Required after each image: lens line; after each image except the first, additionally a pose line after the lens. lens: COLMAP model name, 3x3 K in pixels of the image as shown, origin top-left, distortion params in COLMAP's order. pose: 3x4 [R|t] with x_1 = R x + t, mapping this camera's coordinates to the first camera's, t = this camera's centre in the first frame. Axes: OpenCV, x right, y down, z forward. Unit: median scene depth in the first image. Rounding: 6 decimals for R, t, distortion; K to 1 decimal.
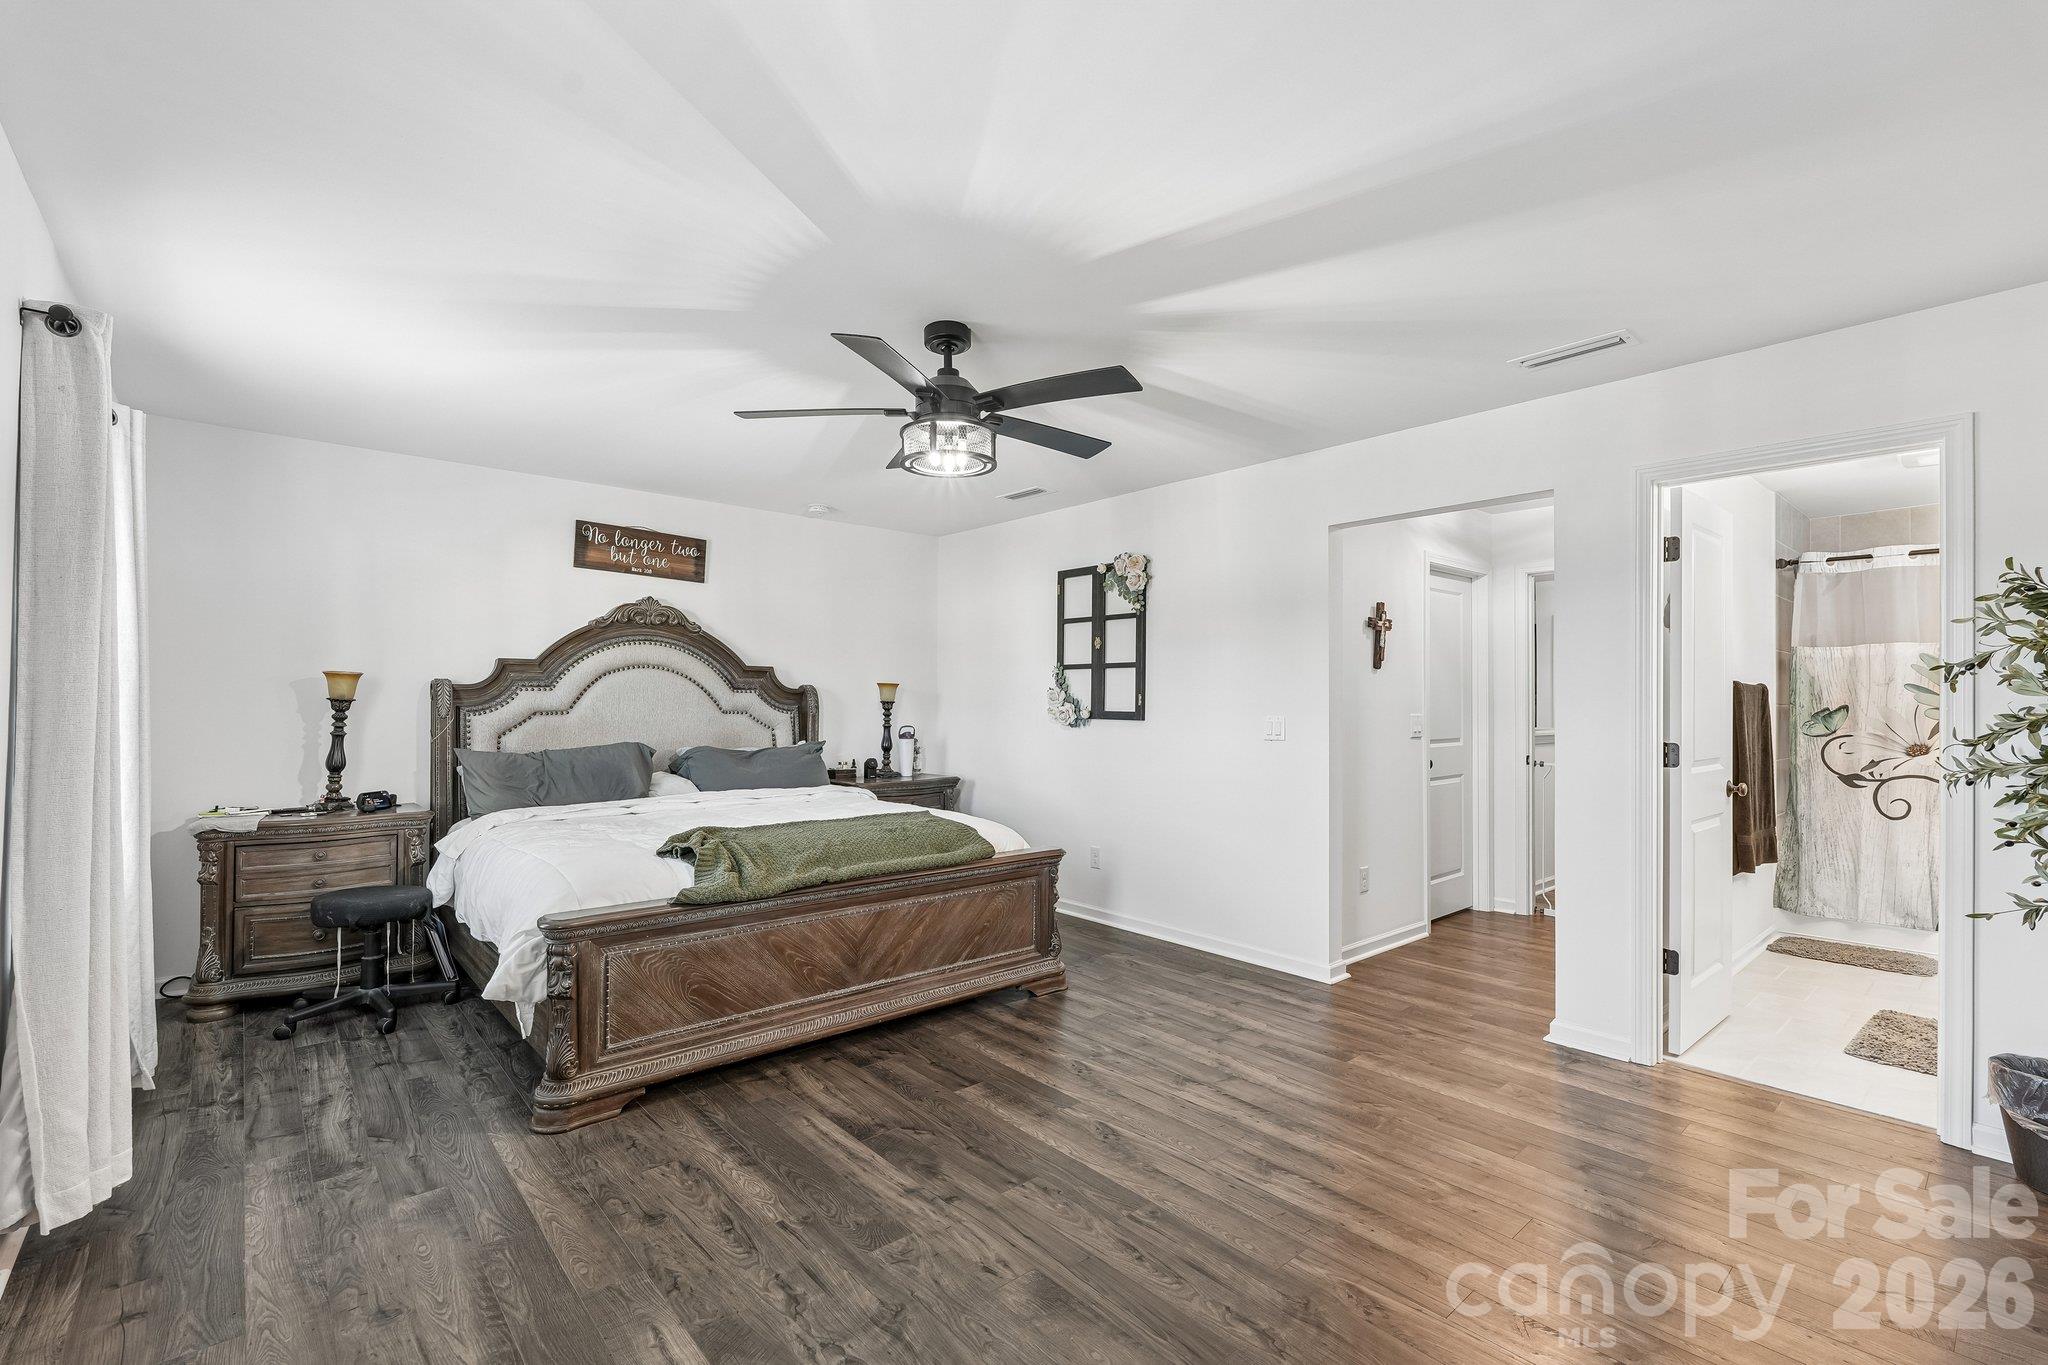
lens RADIAL K [[896.4, 0, 1016.9], [0, 896.4, 699.1], [0, 0, 1]] dist [0.001003, -0.000323]
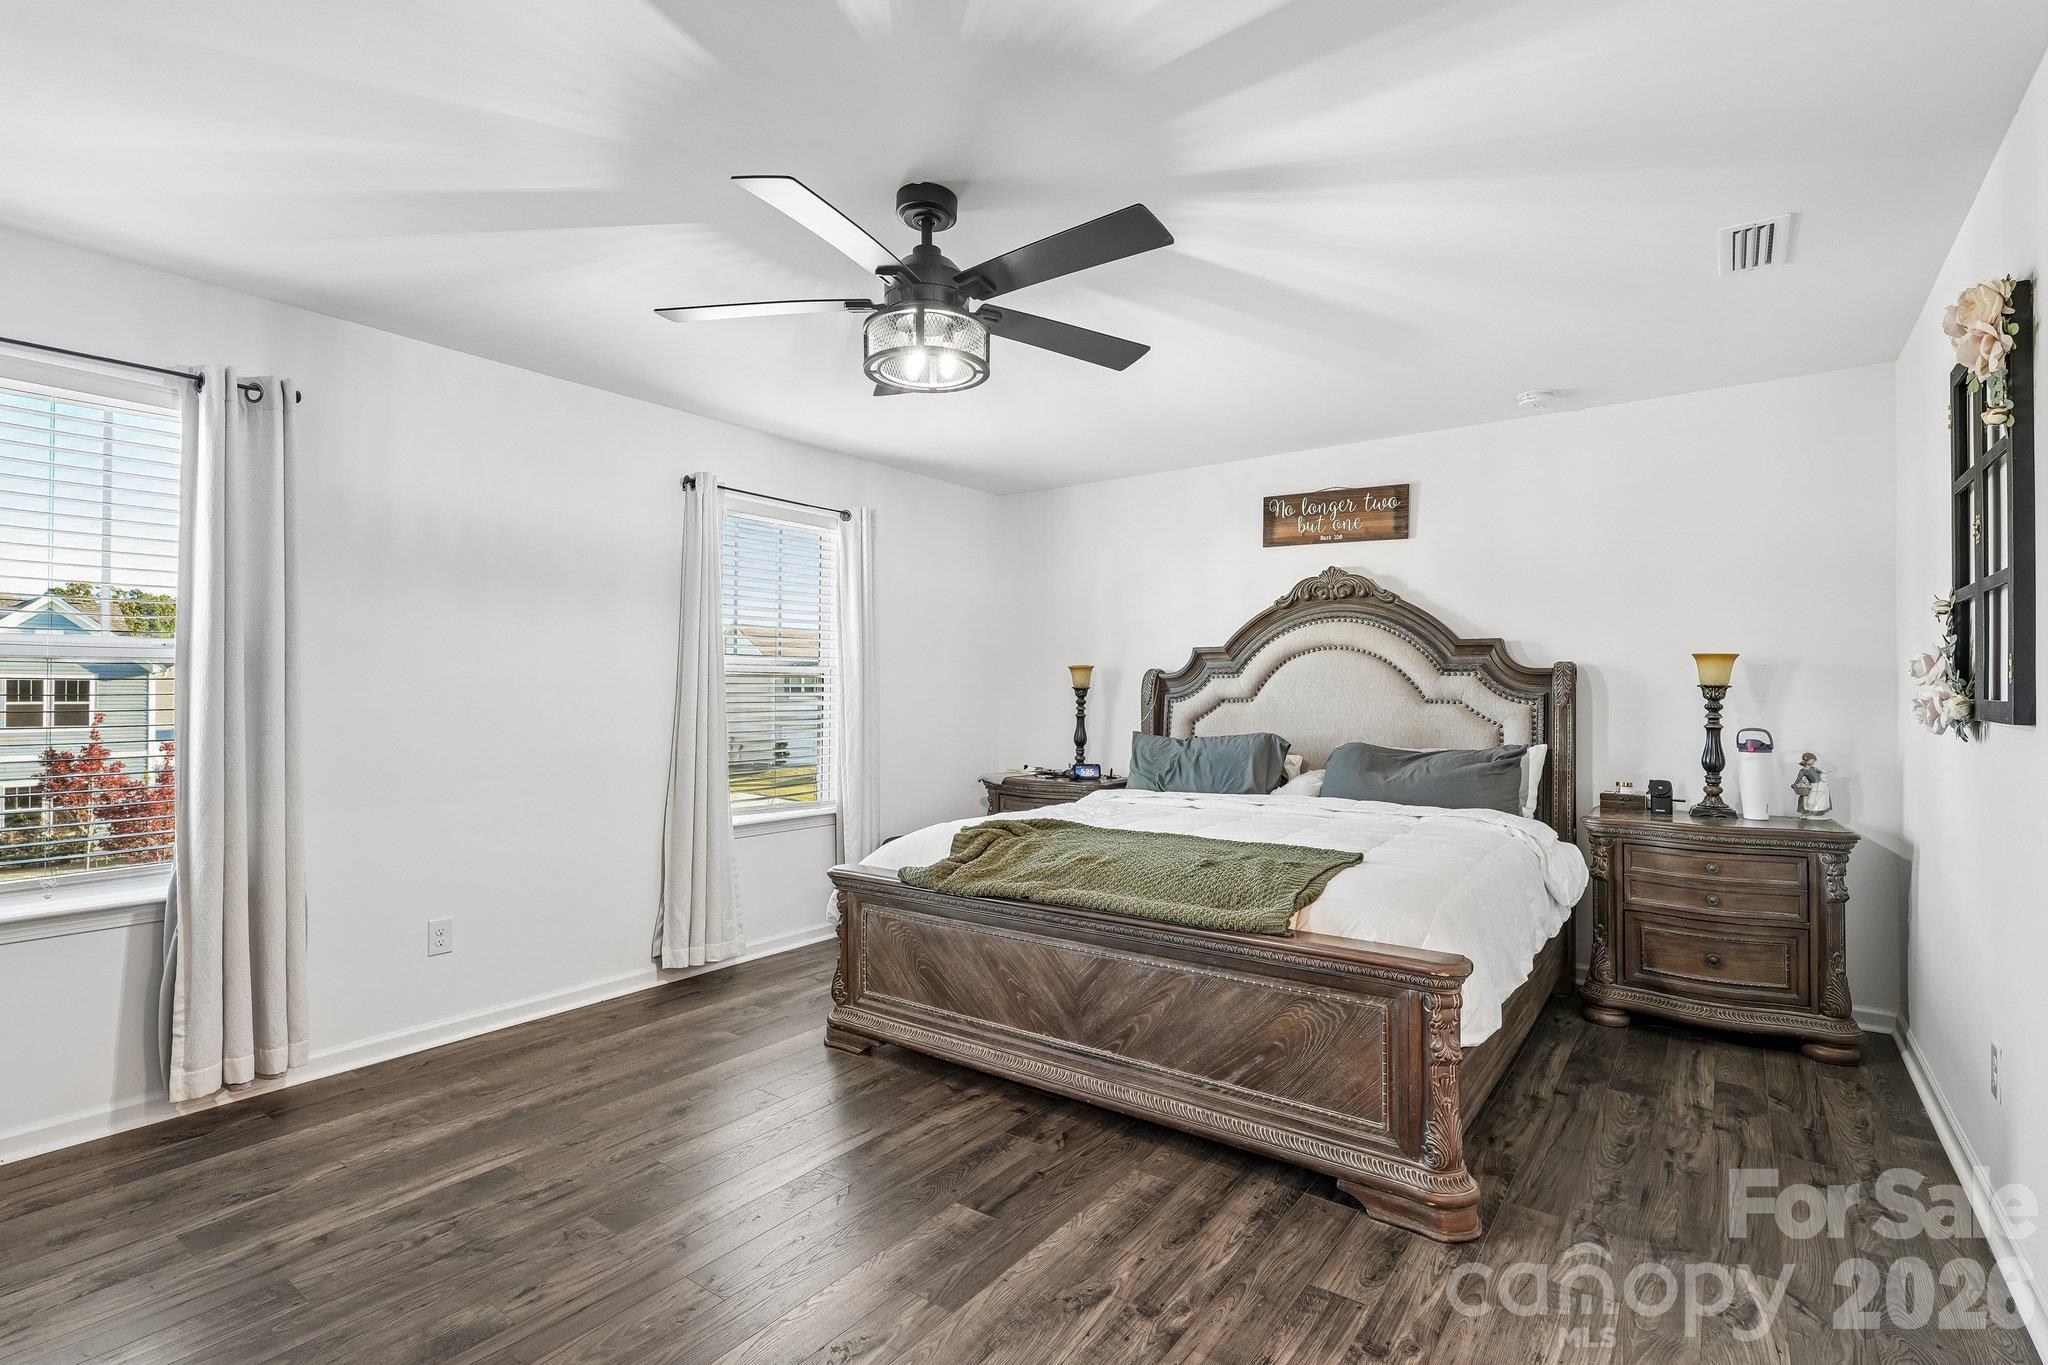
lens RADIAL K [[951.2, 0, 1022.2], [0, 951.2, 686.0], [0, 0, 1]] dist [0.001543, -0.000004]
pose [[0.230342, -0.011701, -0.973039, 0.467145], [0.003737, 0.999931, -0.011140, 0.011072], [0.973103, -0.001070, 0.230370, 0.565965]]
